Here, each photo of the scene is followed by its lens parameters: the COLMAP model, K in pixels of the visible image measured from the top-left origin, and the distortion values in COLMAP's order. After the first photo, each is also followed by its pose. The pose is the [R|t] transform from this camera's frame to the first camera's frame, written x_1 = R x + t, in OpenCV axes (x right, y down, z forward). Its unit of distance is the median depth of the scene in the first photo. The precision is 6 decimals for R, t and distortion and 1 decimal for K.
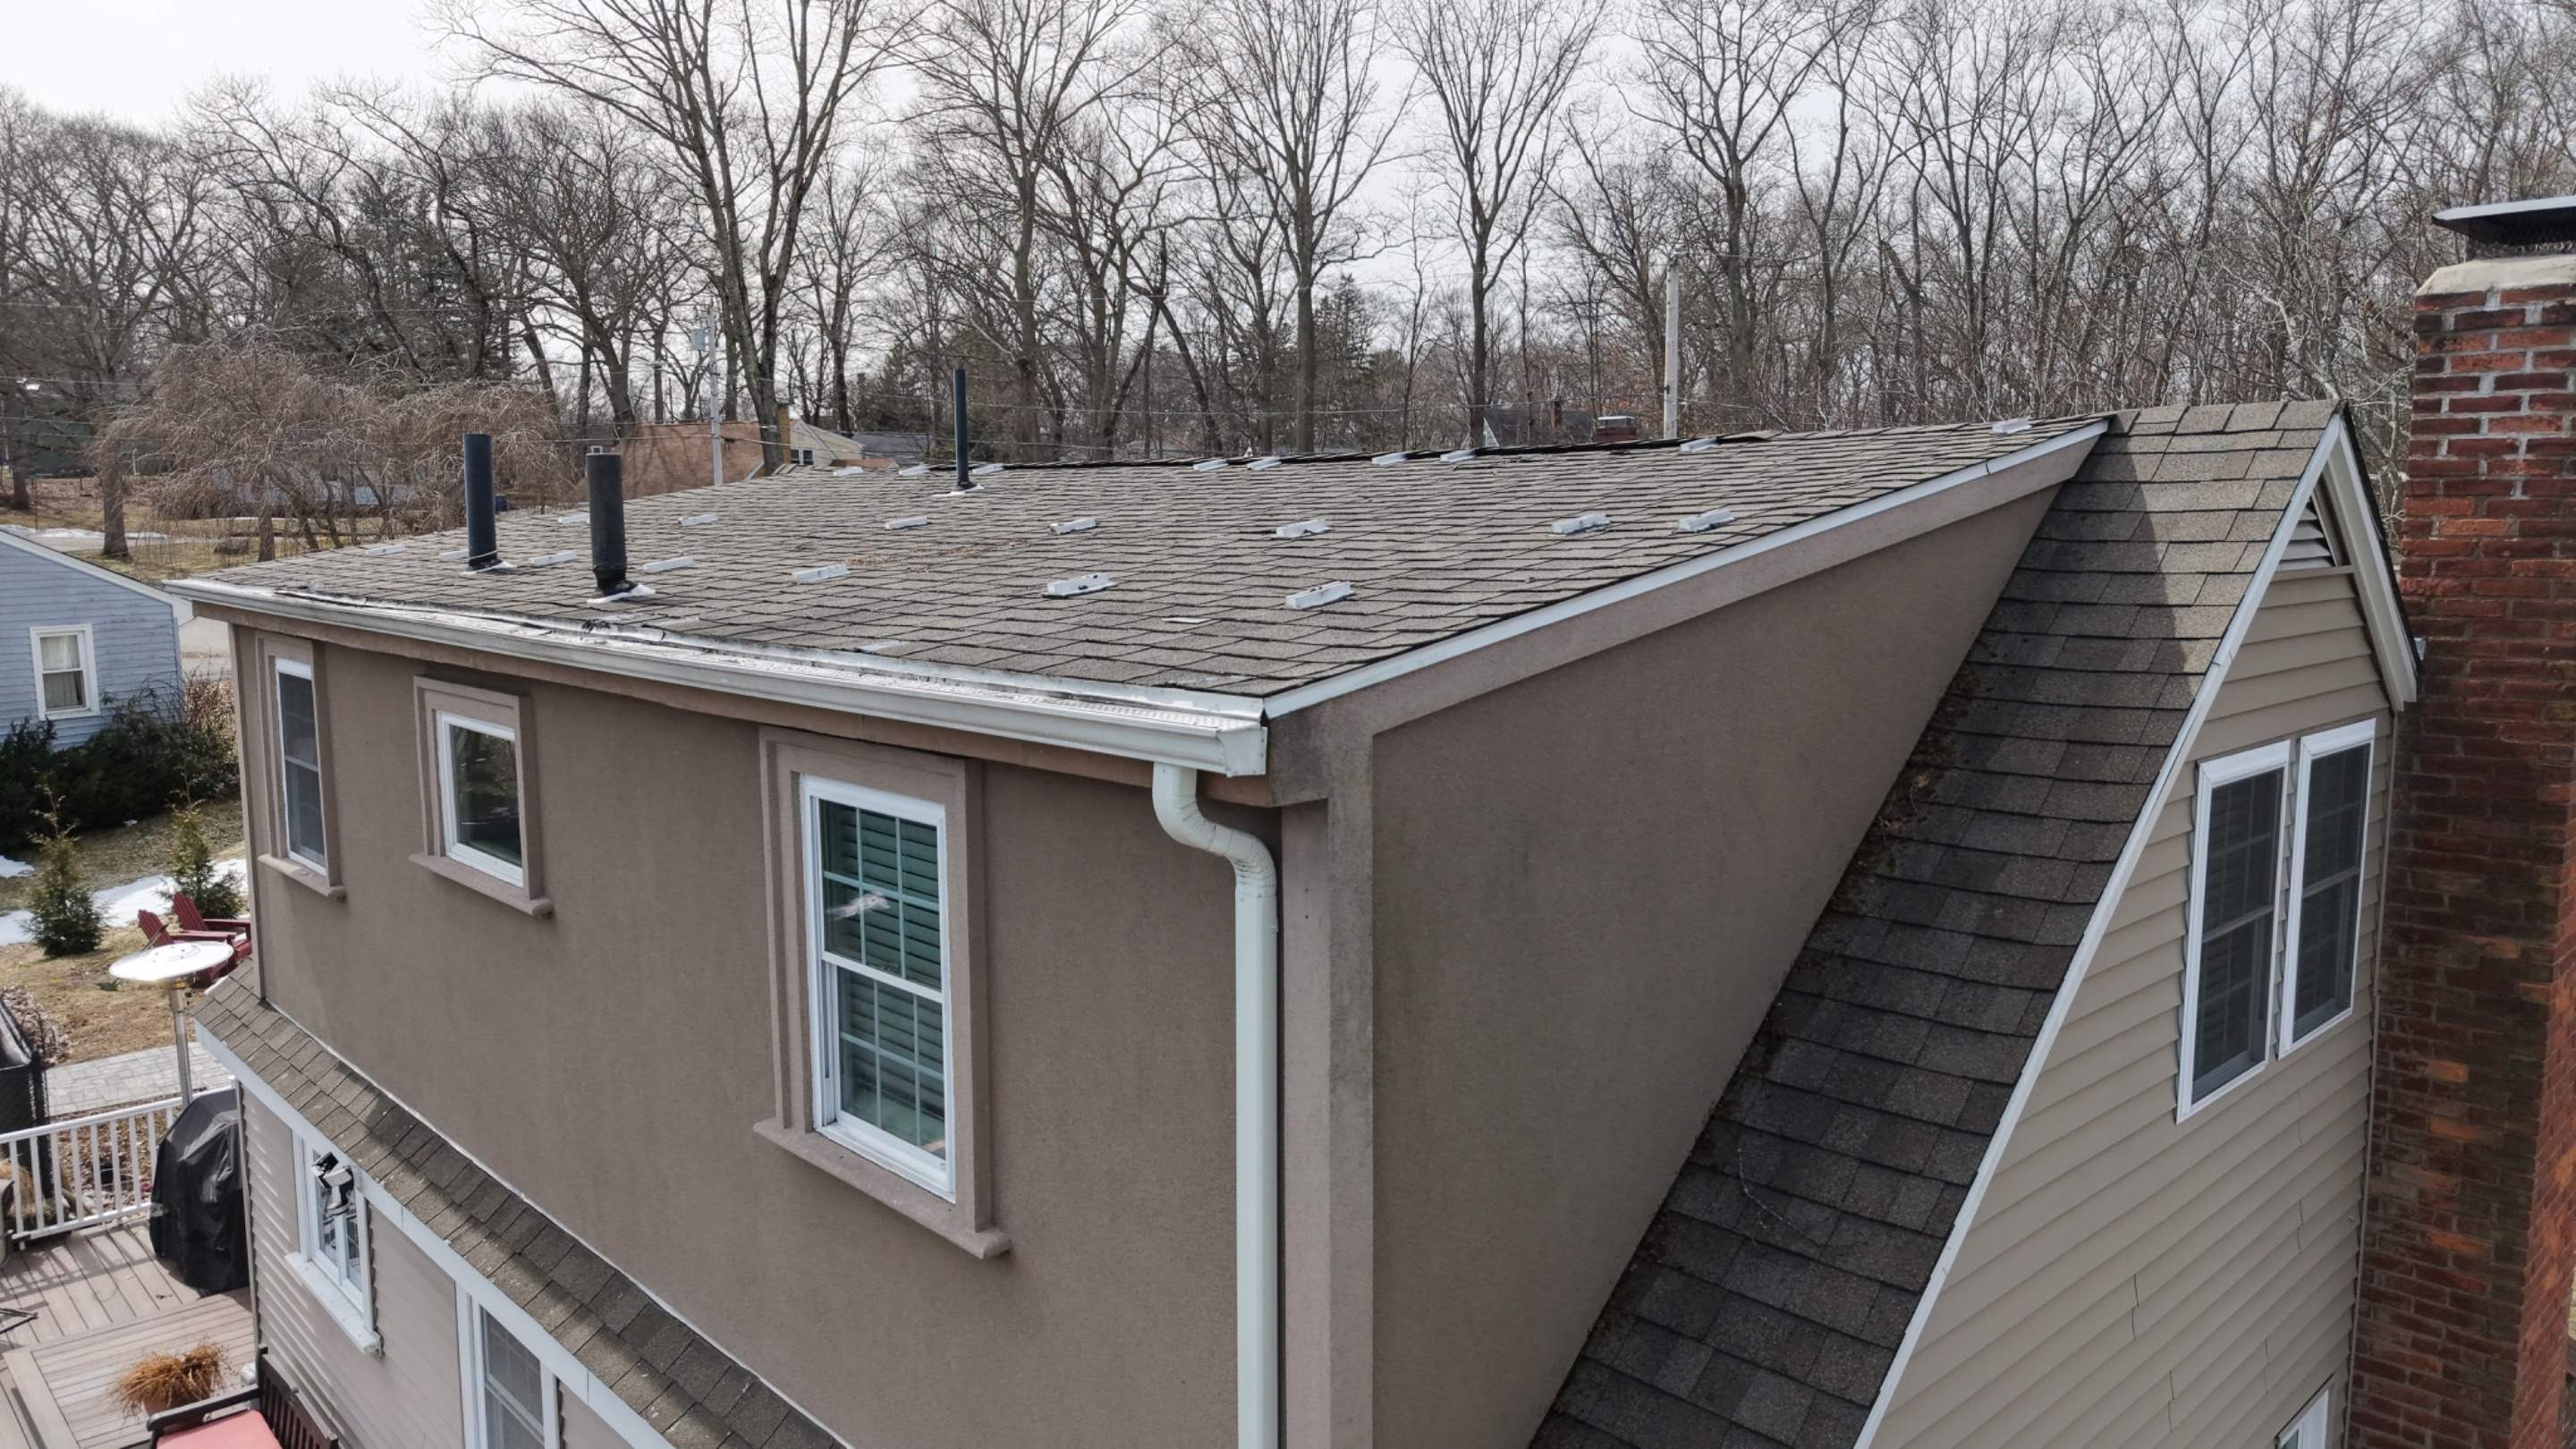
lens RADIAL K [[1747.8, 0, 1284.8], [0, 1747.8, 720.2], [0, 0, 1]] dist [0.030471, -0.023659]
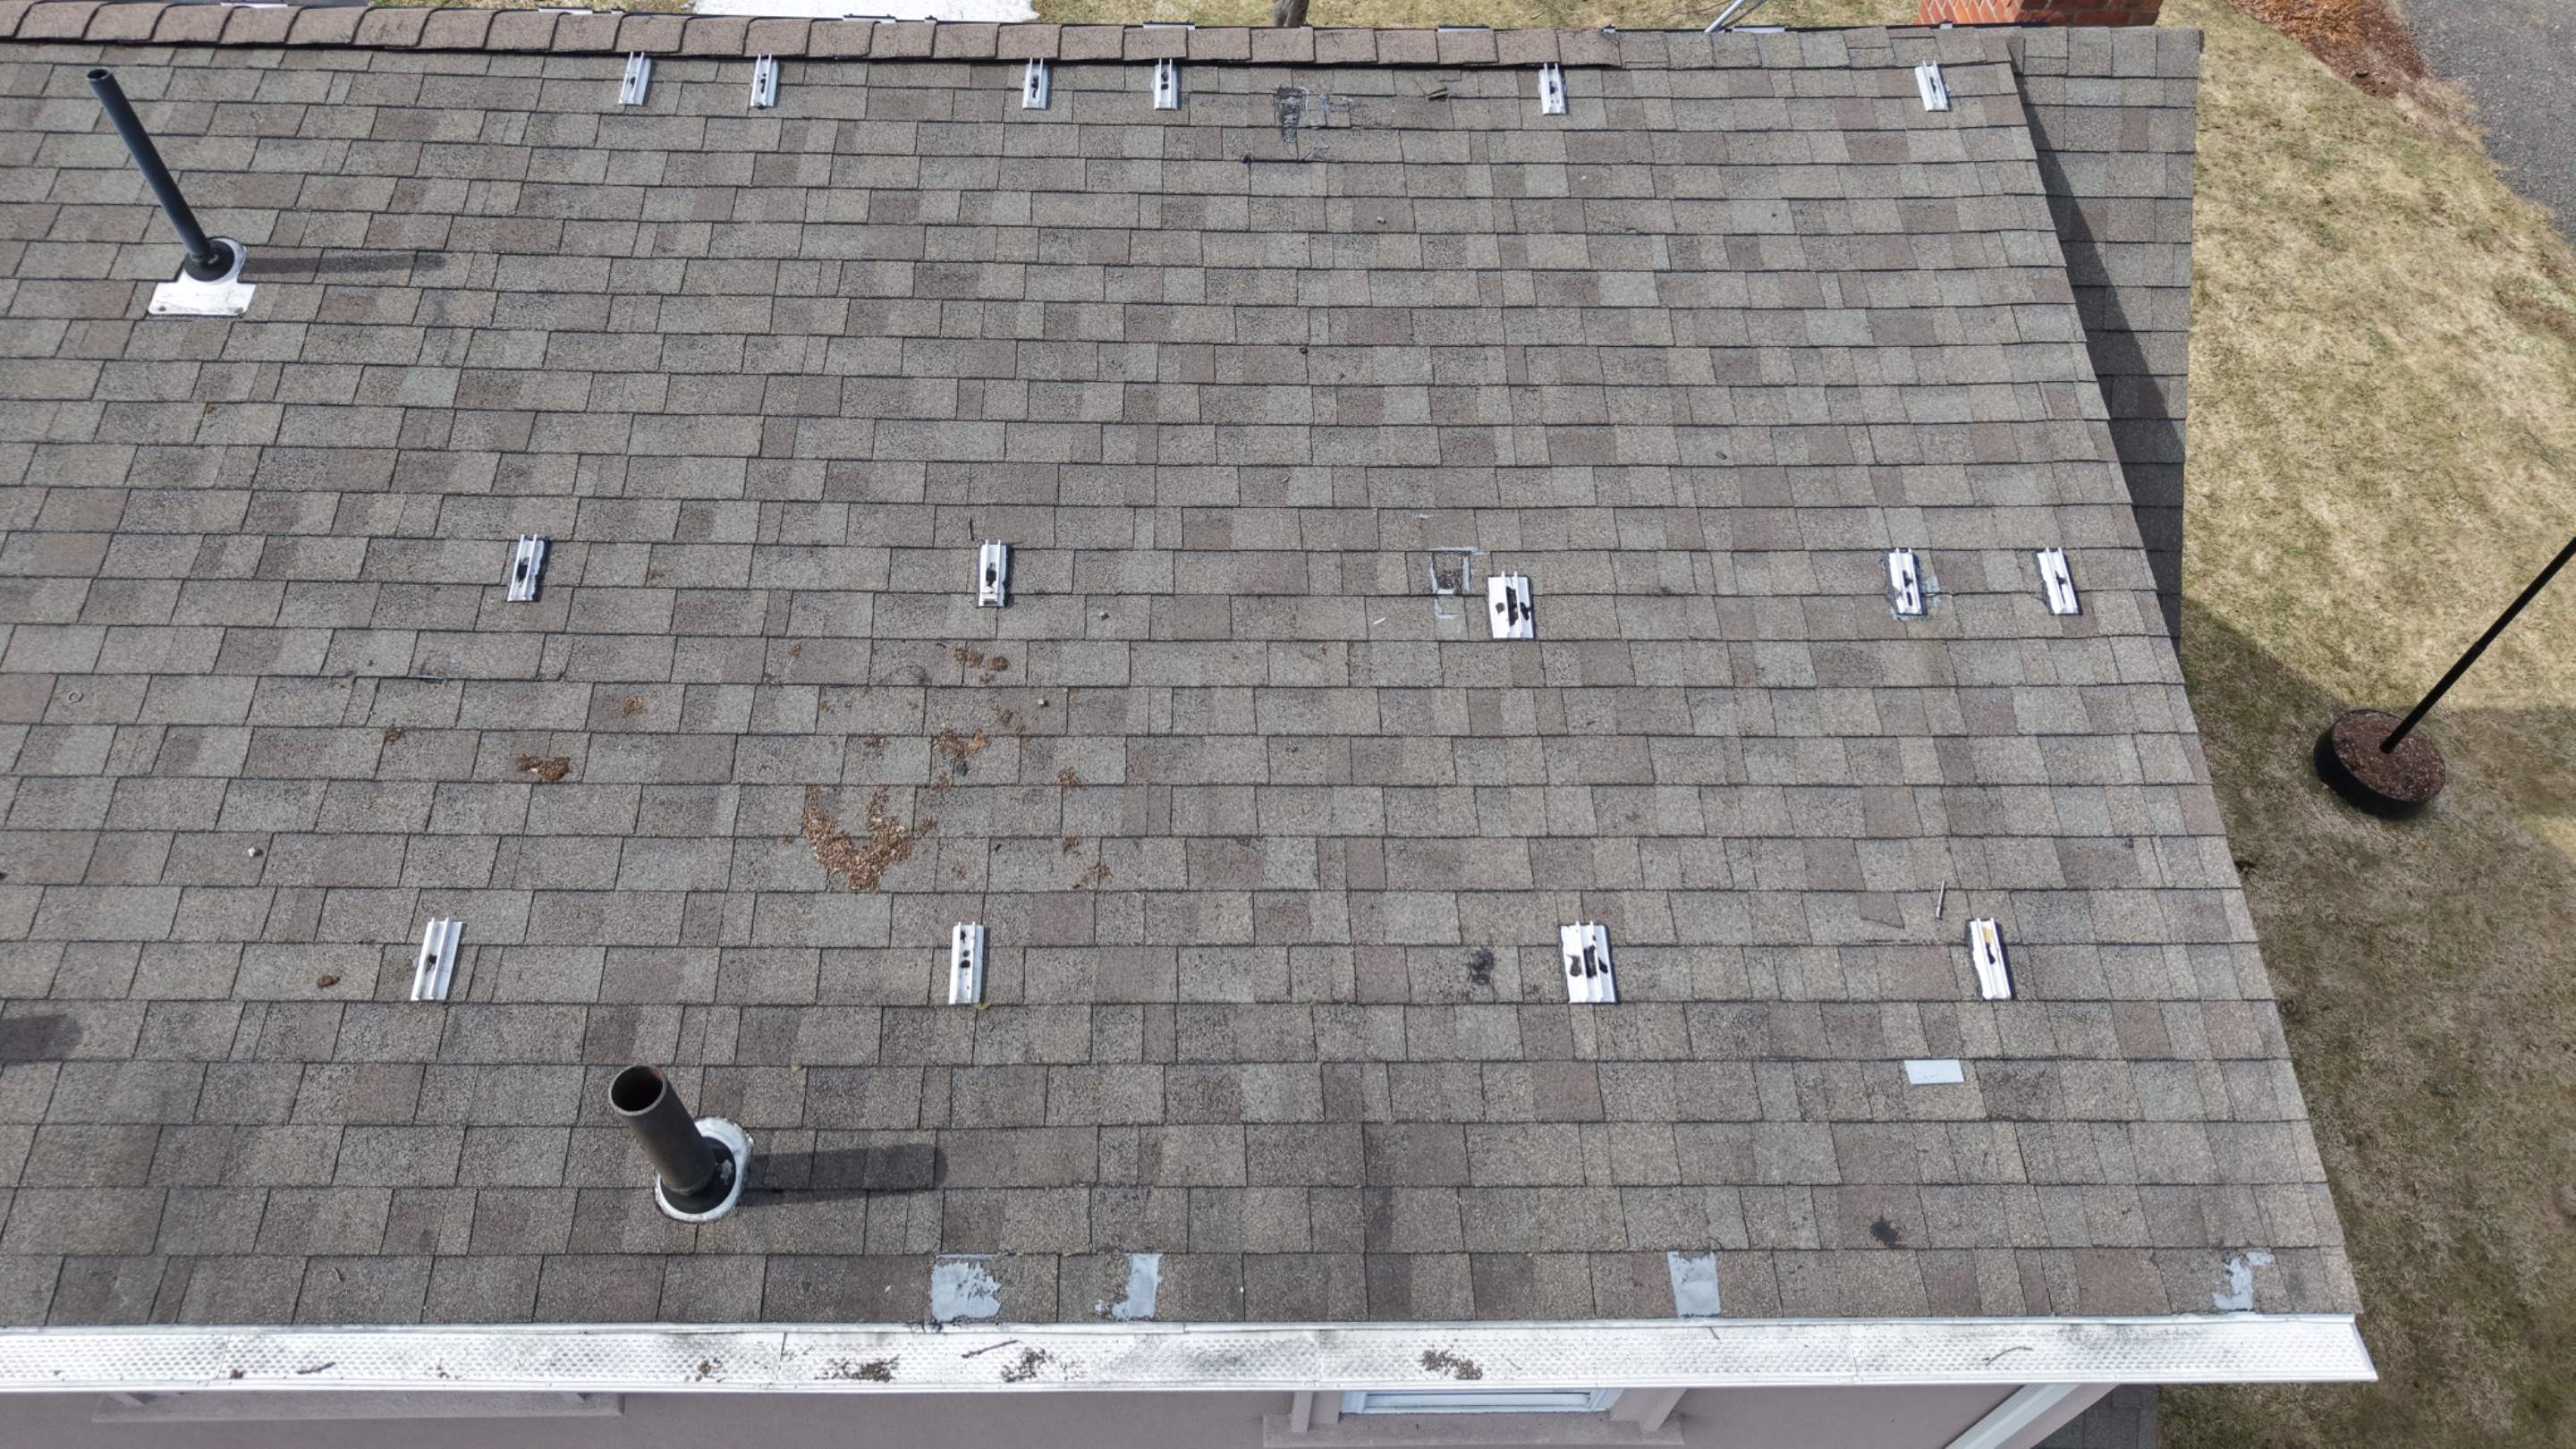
lens RADIAL K [[1747.8, 0, 1278.9], [0, 1747.8, 724.8], [0, 0, 1]] dist [0.030471, -0.023659]
pose [[0.673891, -0.577276, 0.461112, -0.452614], [0.058207, 0.663652, 0.745773, -0.673286], [-0.736535, -0.475730, 0.480830, 0.658243]]
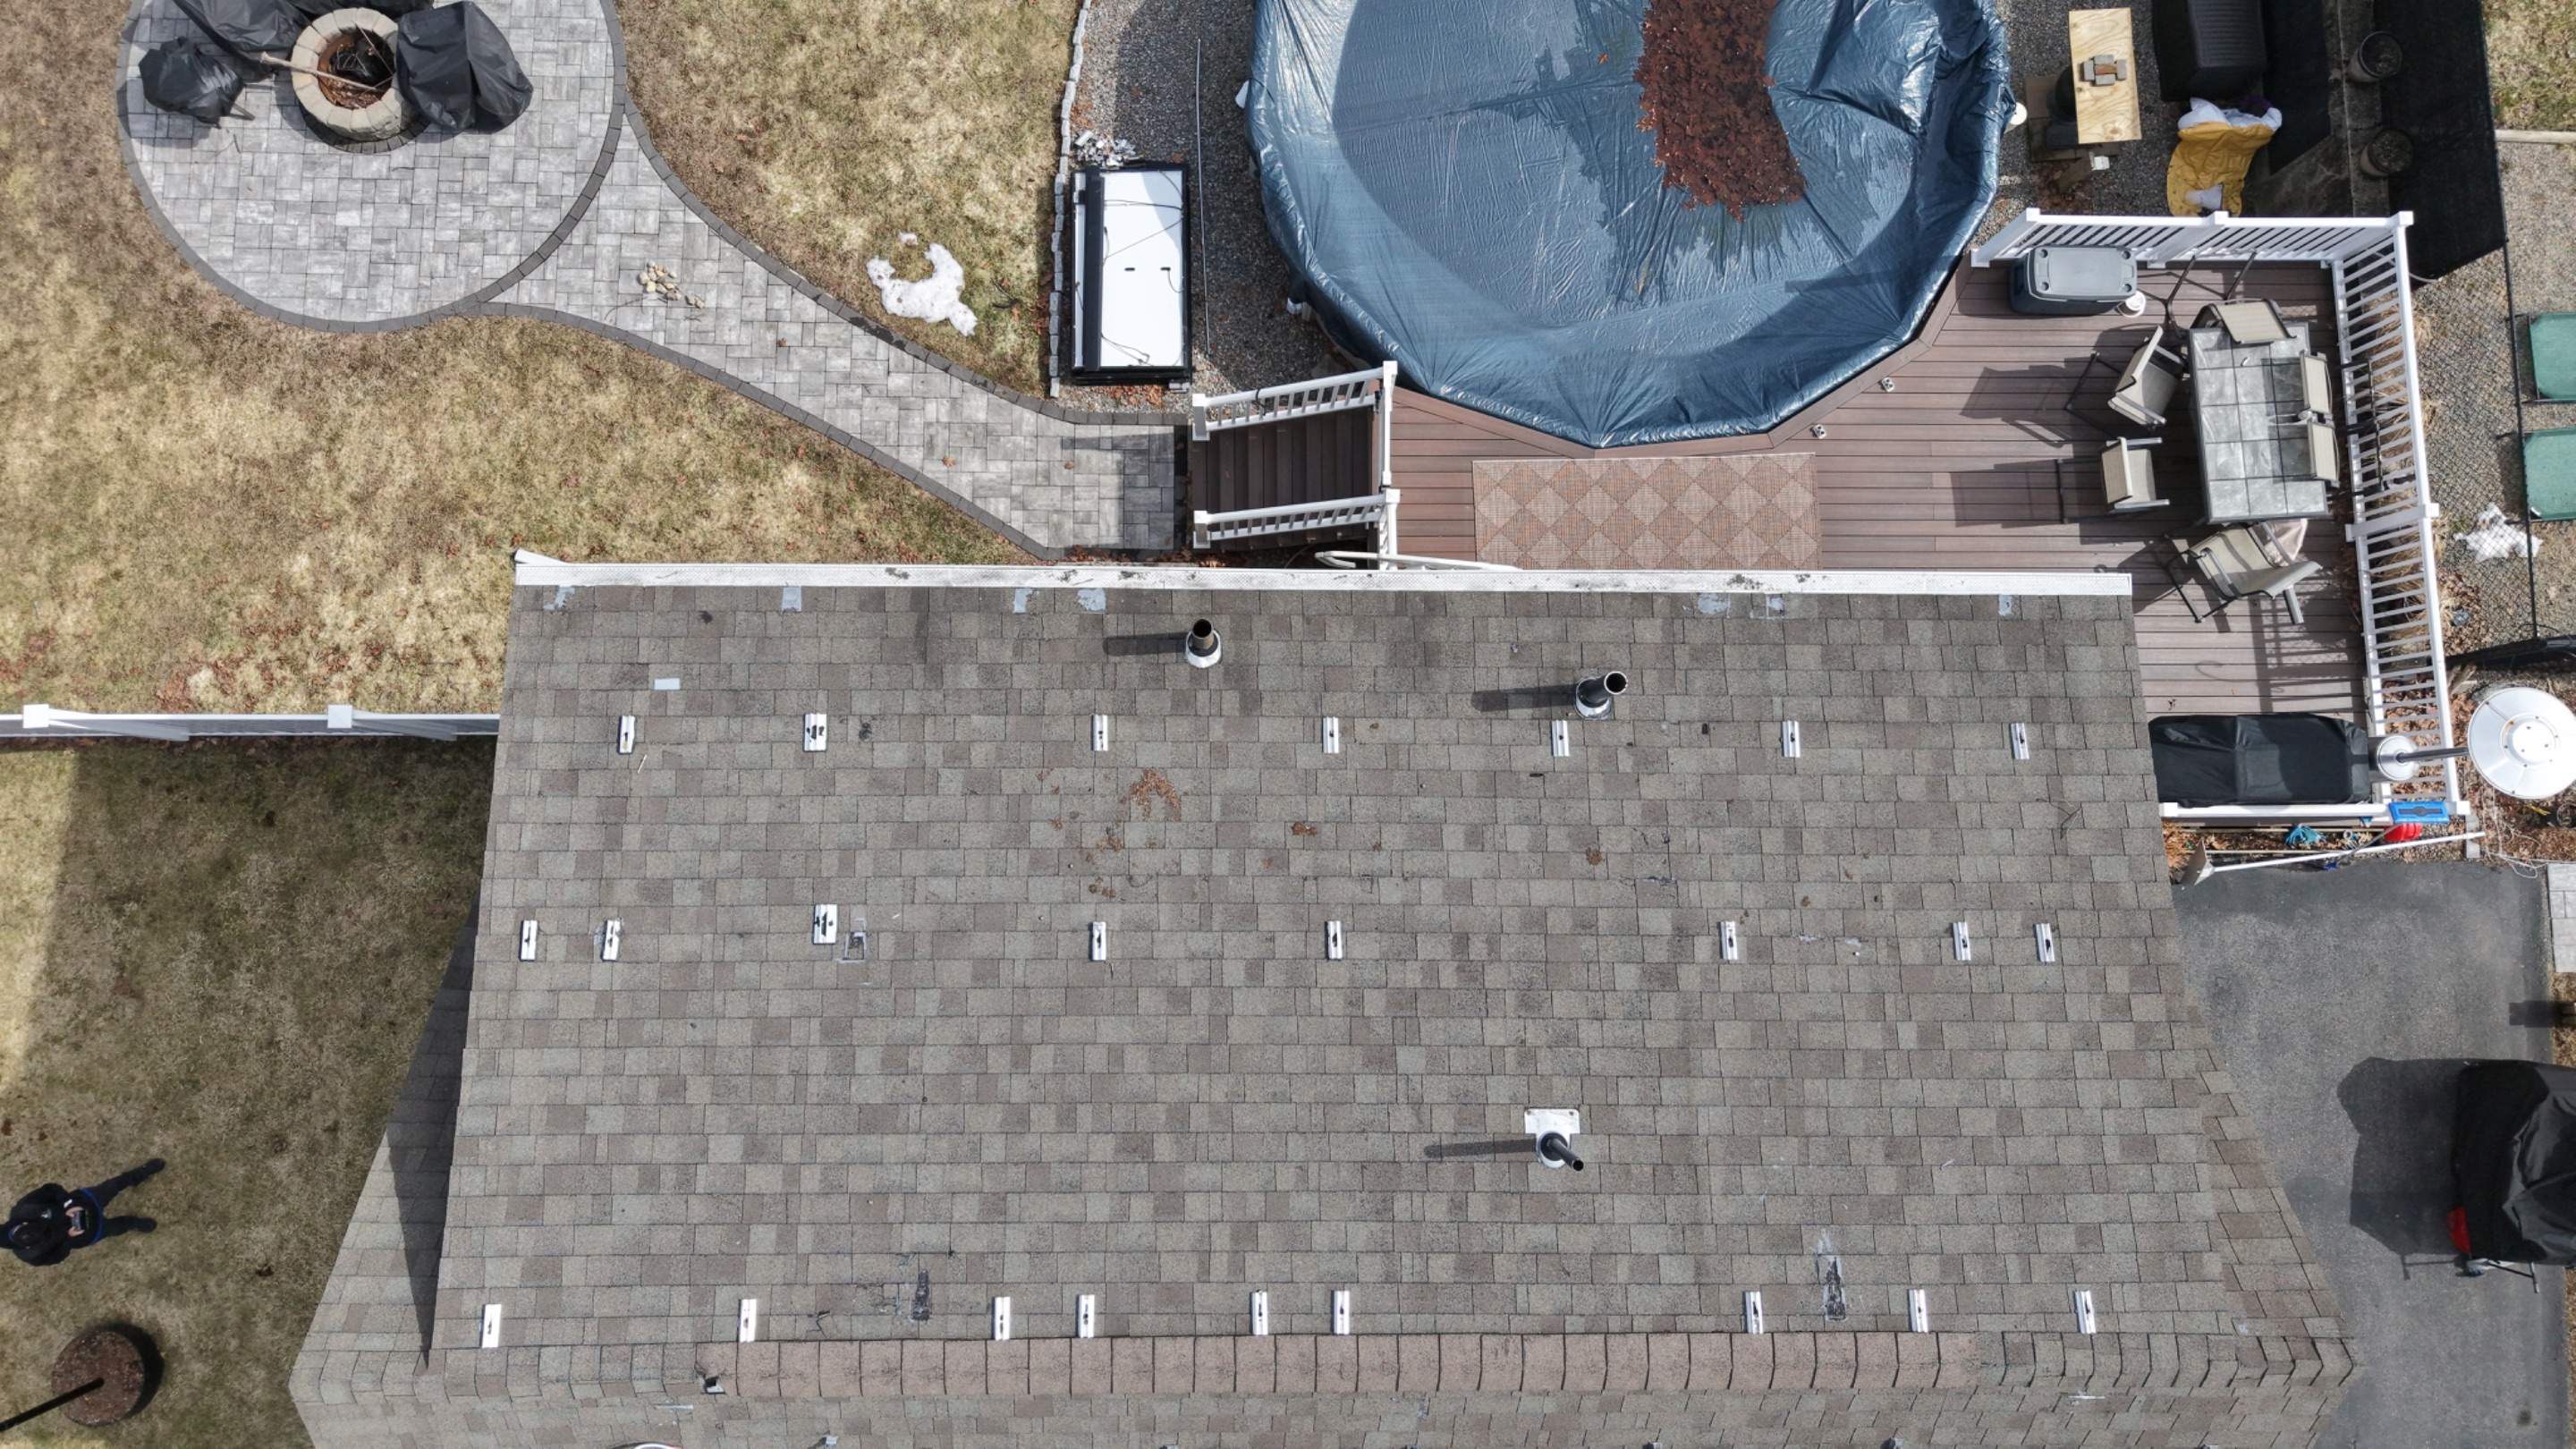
lens RADIAL K [[1747.8, 0, 1281.4], [0, 1747.8, 723.1], [0, 0, 1]] dist [0.030471, -0.023659]
pose [[-0.683107, 0.725454, -0.084148, -0.250271], [-0.117564, 0.004487, 0.993055, -1.691786], [0.720794, 0.688256, 0.082223, 1.034723]]
